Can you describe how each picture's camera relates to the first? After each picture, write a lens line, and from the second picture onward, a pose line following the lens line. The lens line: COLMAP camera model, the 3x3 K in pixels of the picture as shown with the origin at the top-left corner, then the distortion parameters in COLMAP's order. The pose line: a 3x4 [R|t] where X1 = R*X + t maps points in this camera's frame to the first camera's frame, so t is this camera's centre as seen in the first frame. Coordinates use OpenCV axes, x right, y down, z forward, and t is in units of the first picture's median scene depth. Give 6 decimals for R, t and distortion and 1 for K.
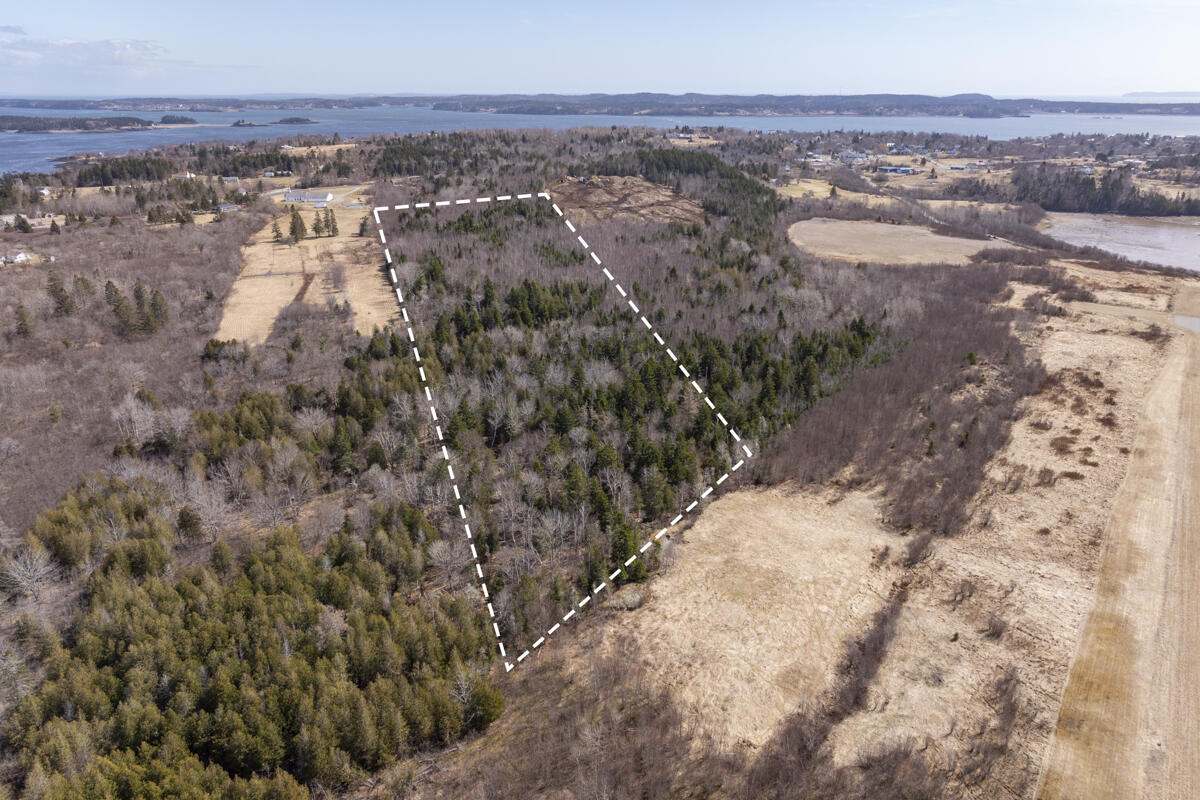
lens RADIAL K [[858.2, 0, 623.2], [0, 858.2, 401.2], [0, 0, 1]] dist [-0.020645, 0.013286]
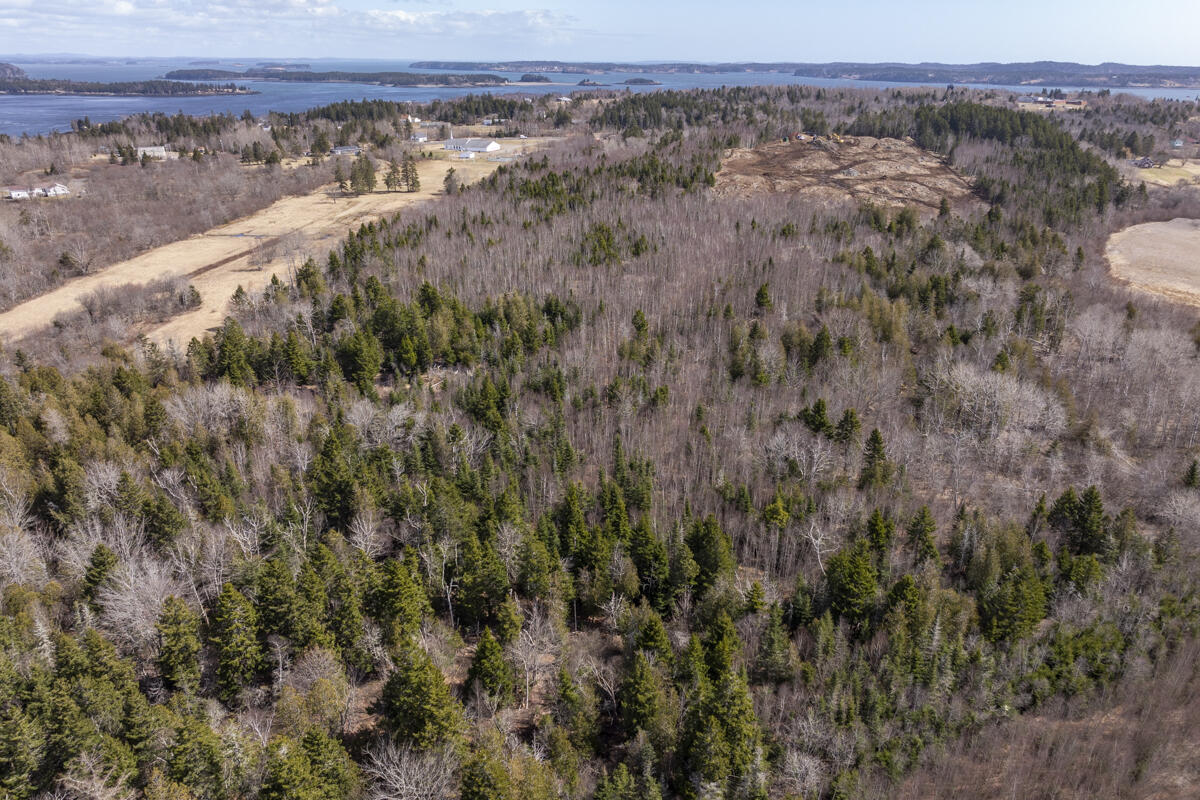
lens RADIAL K [[858.2, 0, 623.2], [0, 858.2, 401.2], [0, 0, 1]] dist [-0.020645, 0.013286]
pose [[0.908987, 0.158871, -0.385361, 0.041996], [-0.148488, 0.987283, 0.056770, -0.022882], [0.389480, 0.005618, 0.921018, 0.106876]]
